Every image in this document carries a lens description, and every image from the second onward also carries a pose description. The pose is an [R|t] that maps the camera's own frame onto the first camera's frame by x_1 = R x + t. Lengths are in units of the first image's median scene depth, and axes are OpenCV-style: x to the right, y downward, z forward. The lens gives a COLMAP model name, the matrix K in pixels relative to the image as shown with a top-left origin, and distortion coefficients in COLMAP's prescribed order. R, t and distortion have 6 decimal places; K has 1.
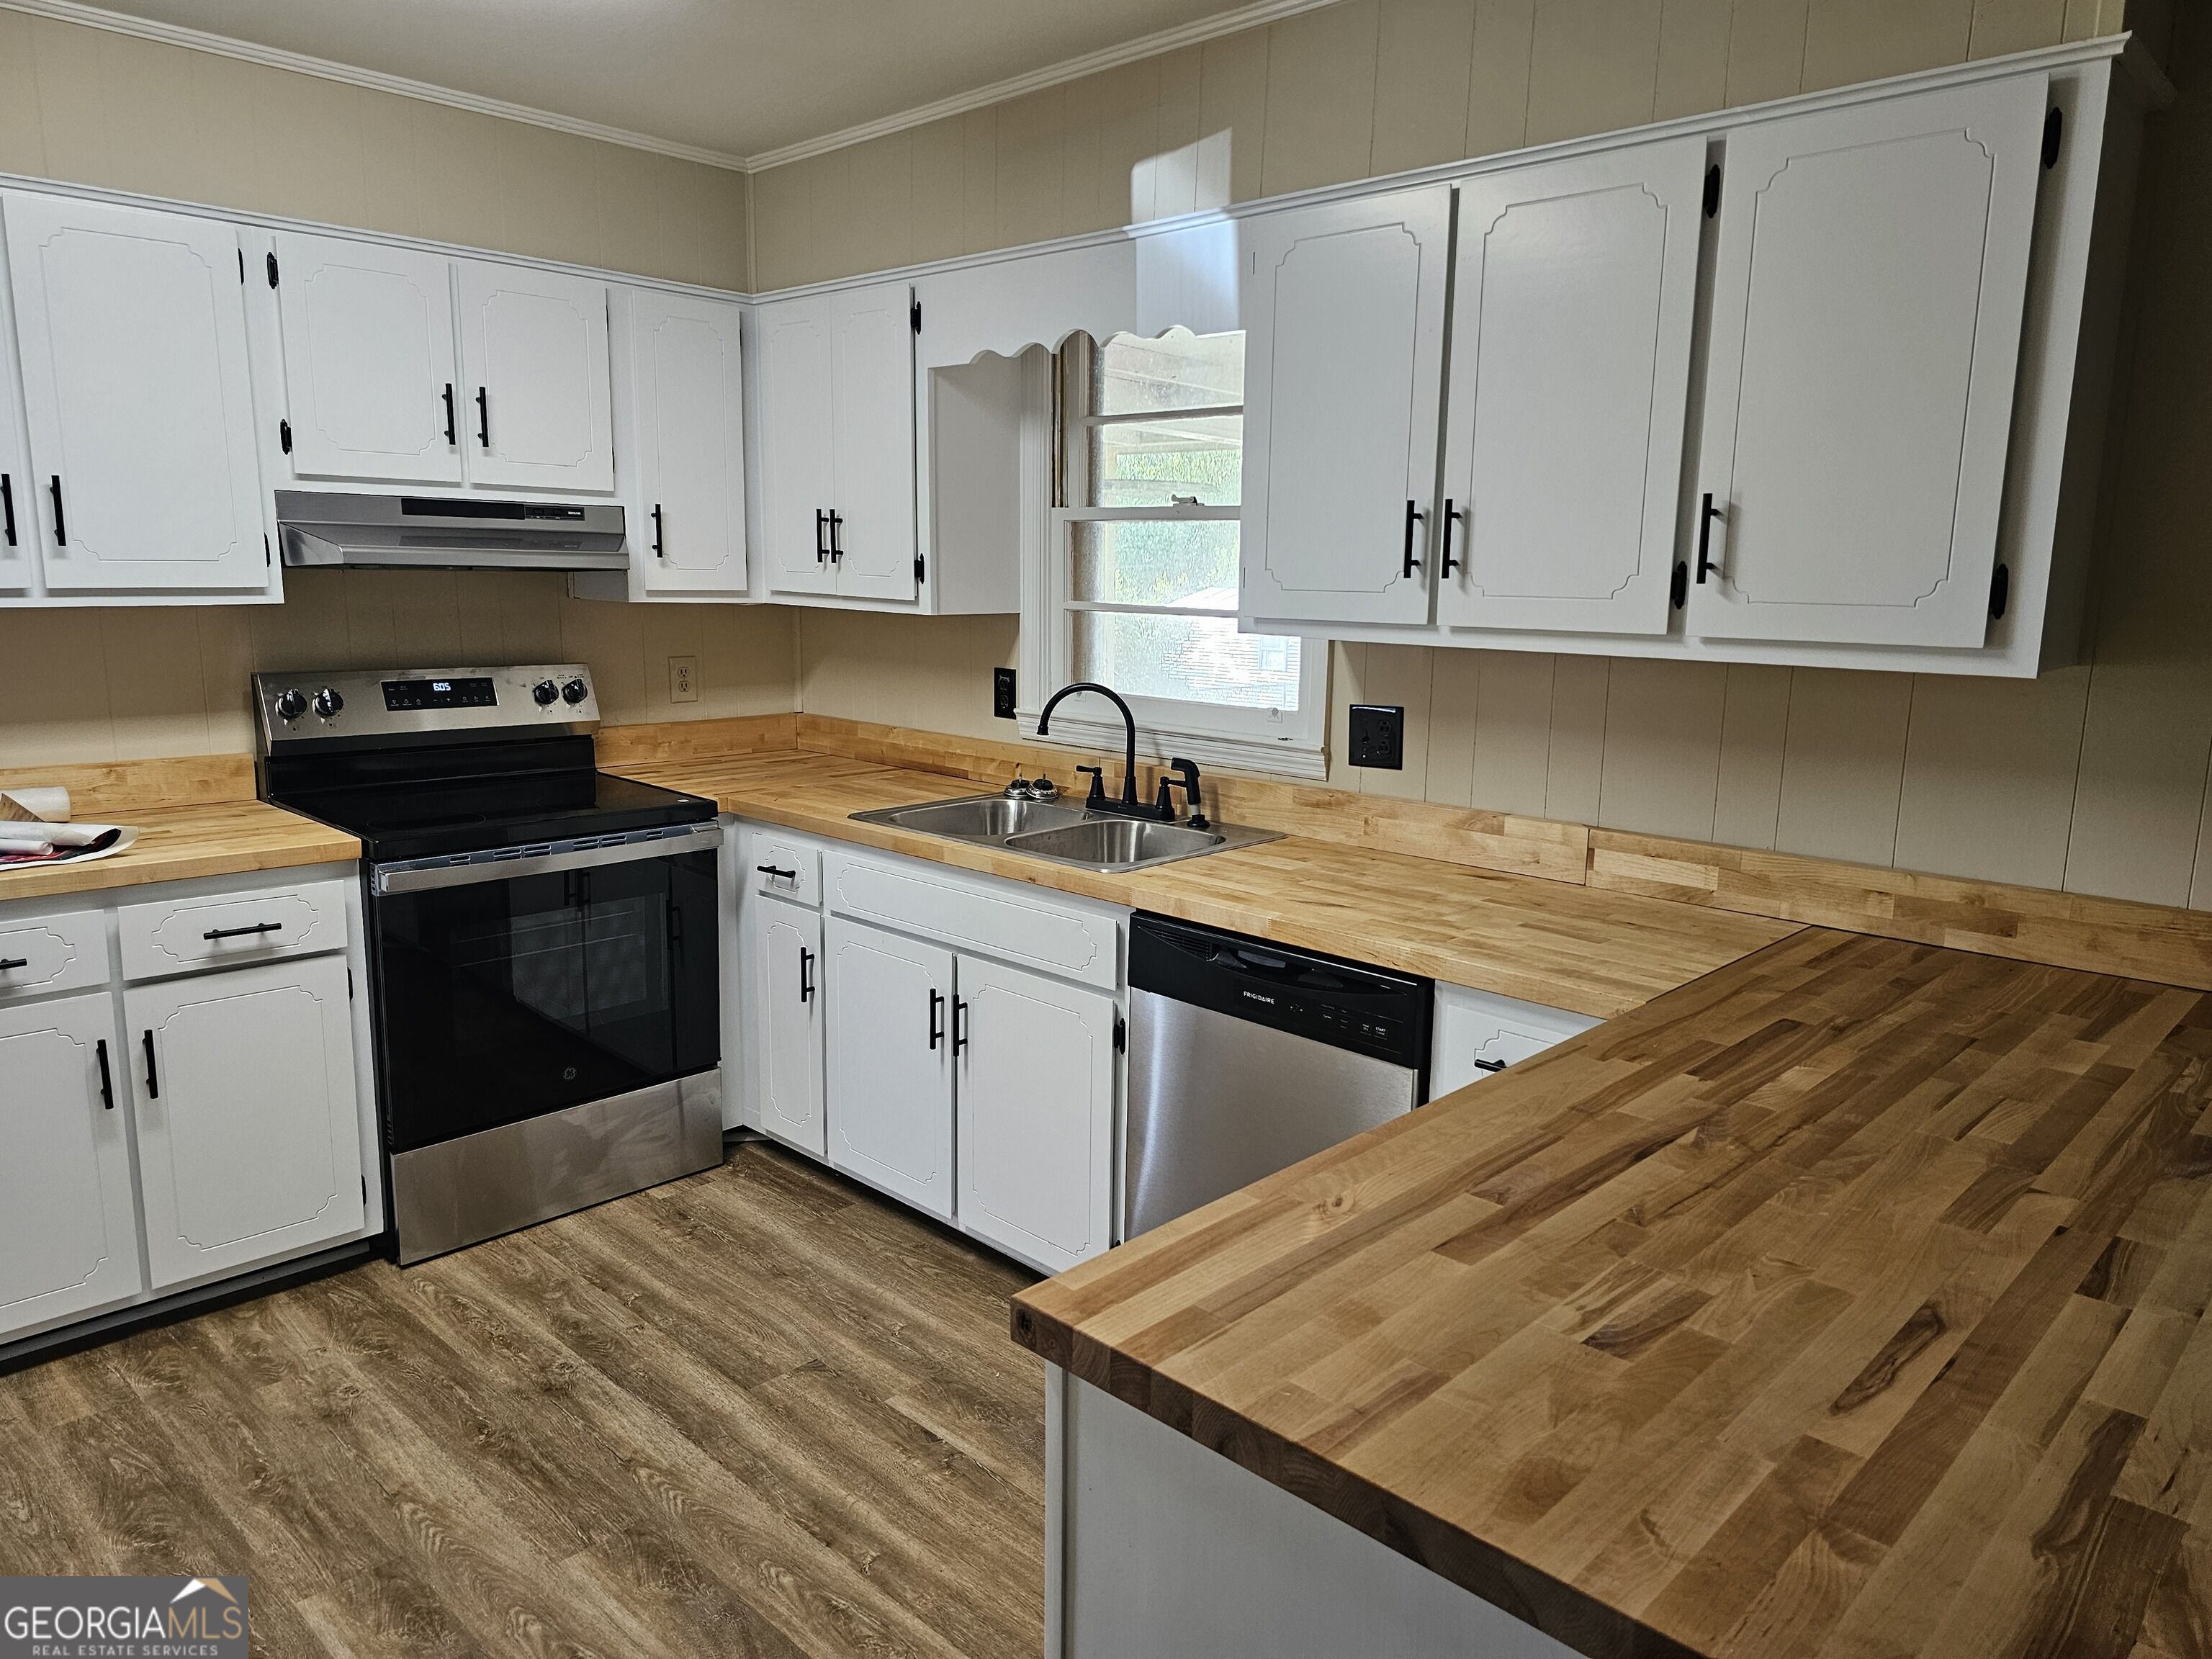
lens RADIAL K [[1500.8, 0, 1143.9], [0, 1500.8, 828.3], [0, 0, 1]] dist [0.072303, -0.068546]
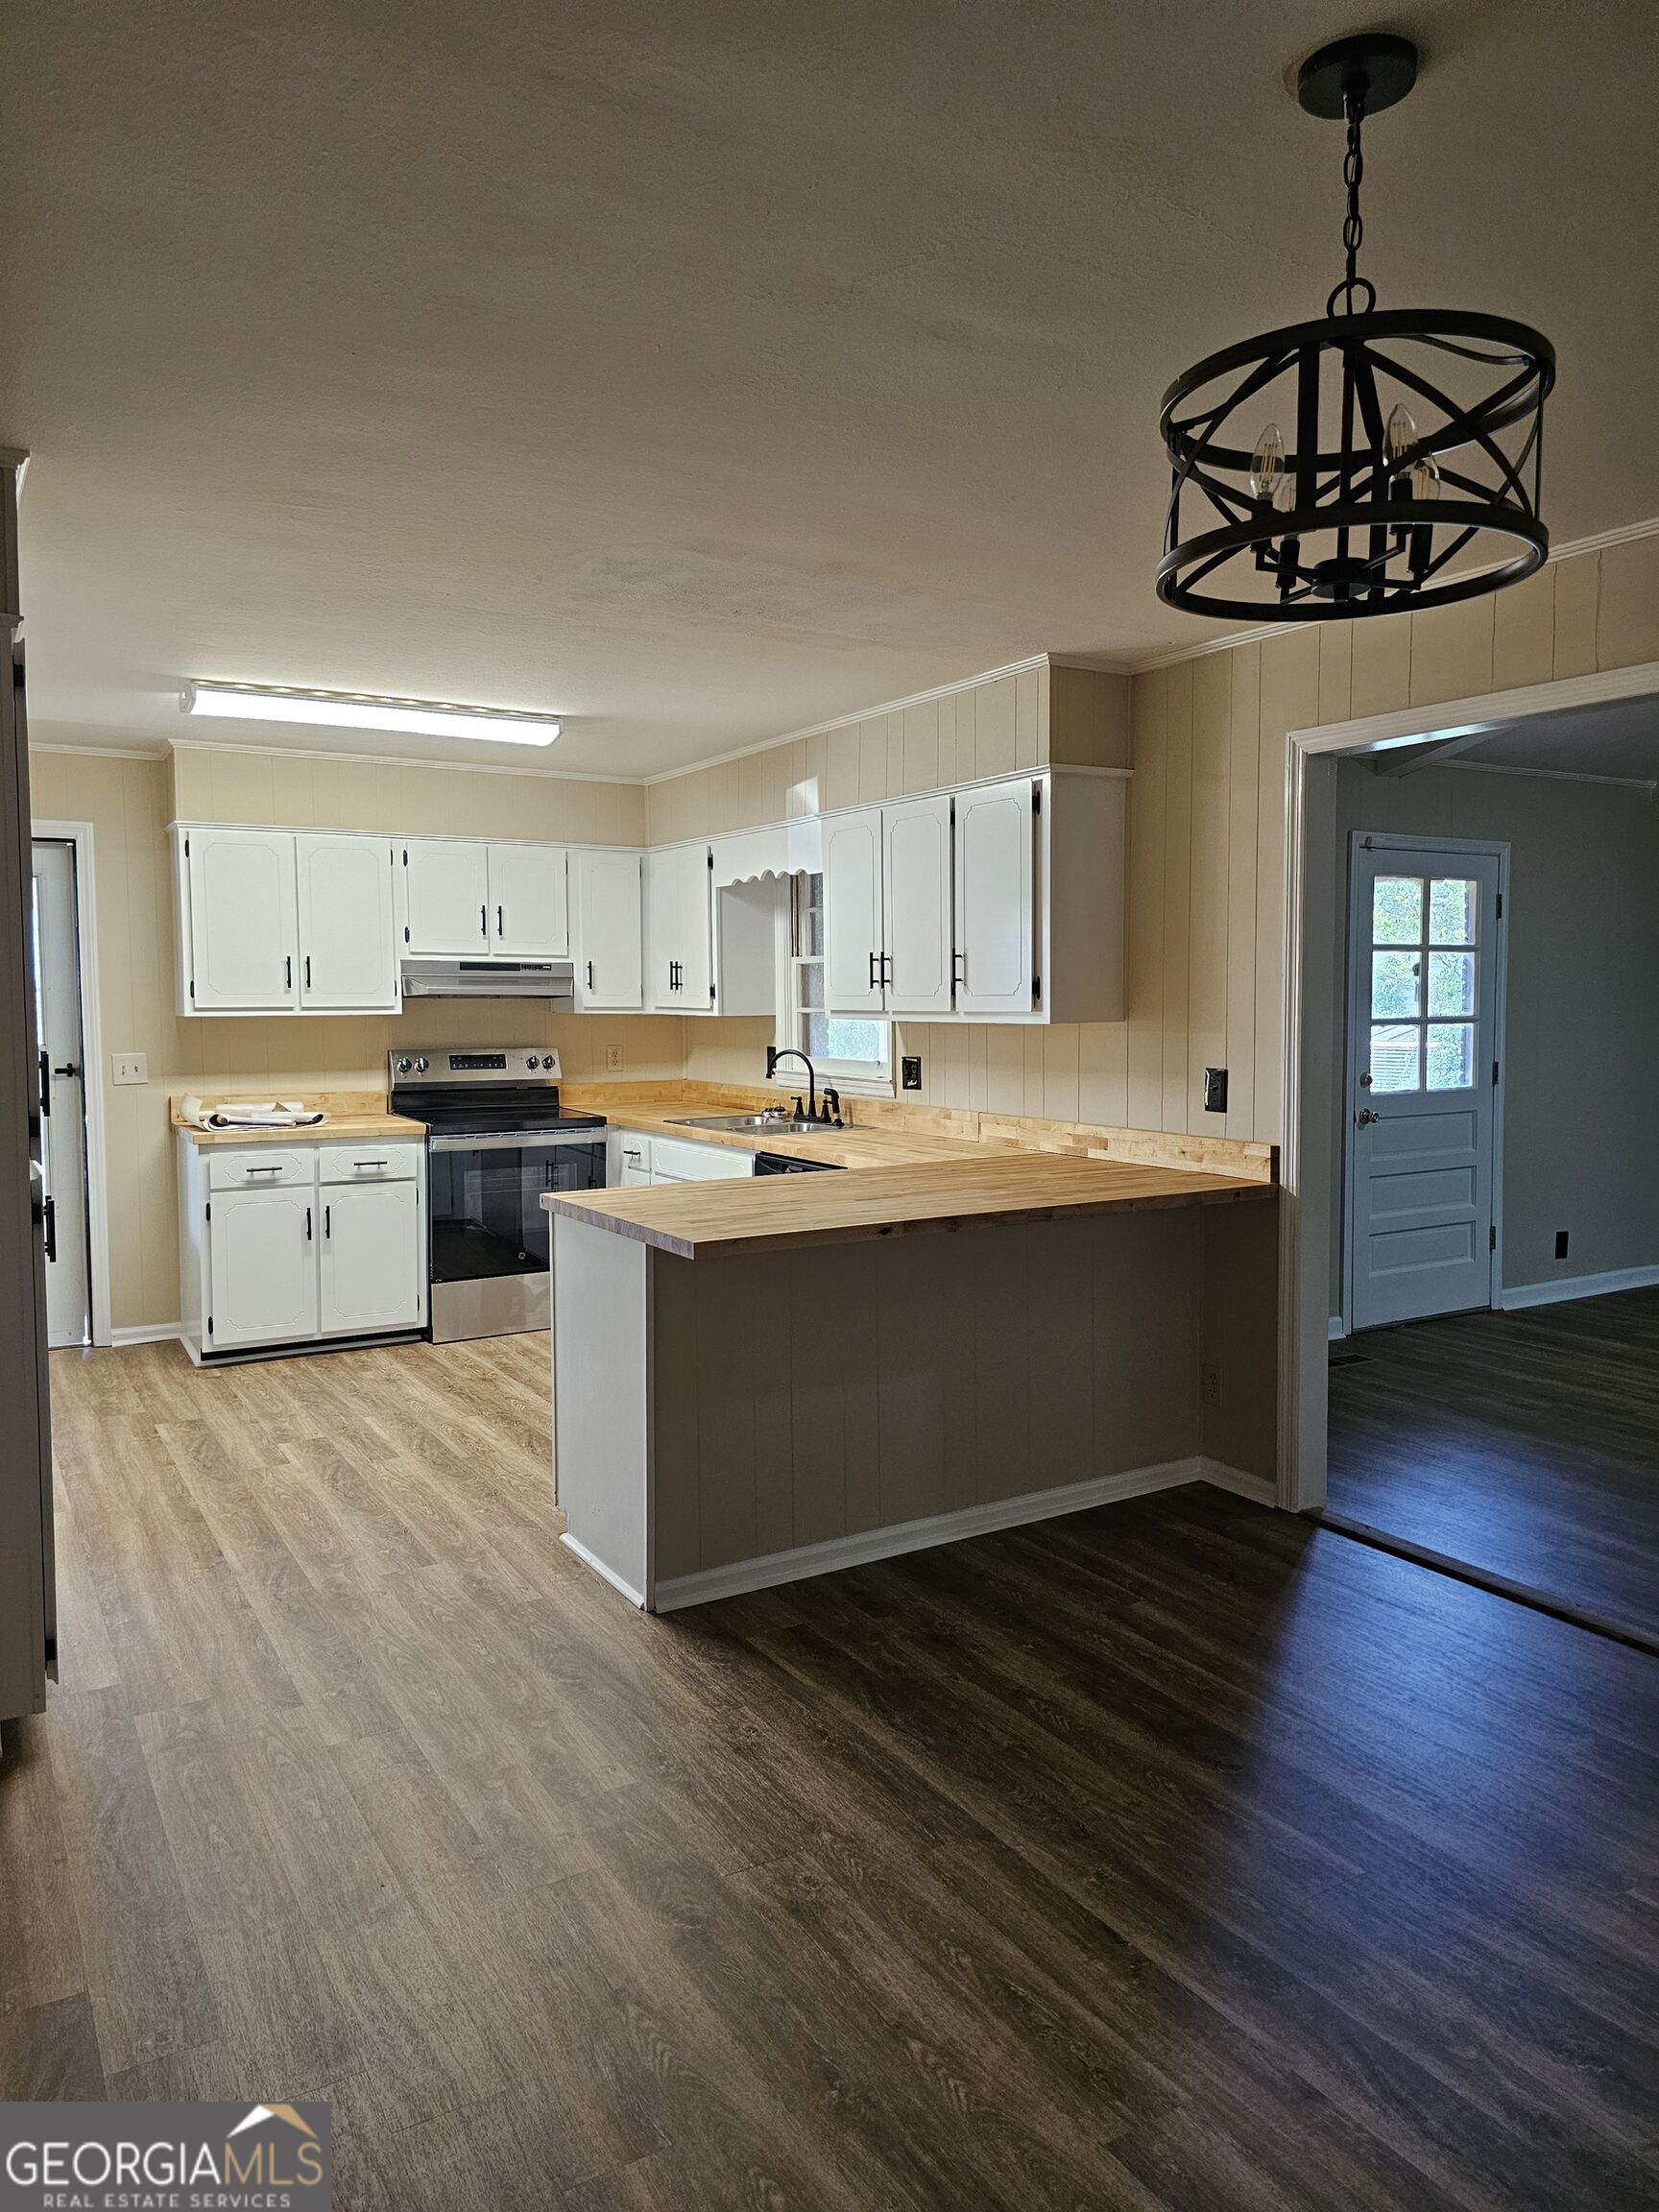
lens RADIAL K [[1500.8, 0, 881.4], [0, 1500.8, 1080.8], [0, 0, 1]] dist [0.072303, -0.068546]
pose [[0.968360, -0.004700, -0.249513, 0.543395], [-0.025729, 0.992615, -0.118549, 0.159337], [0.248227, 0.121218, 0.961088, -0.750656]]
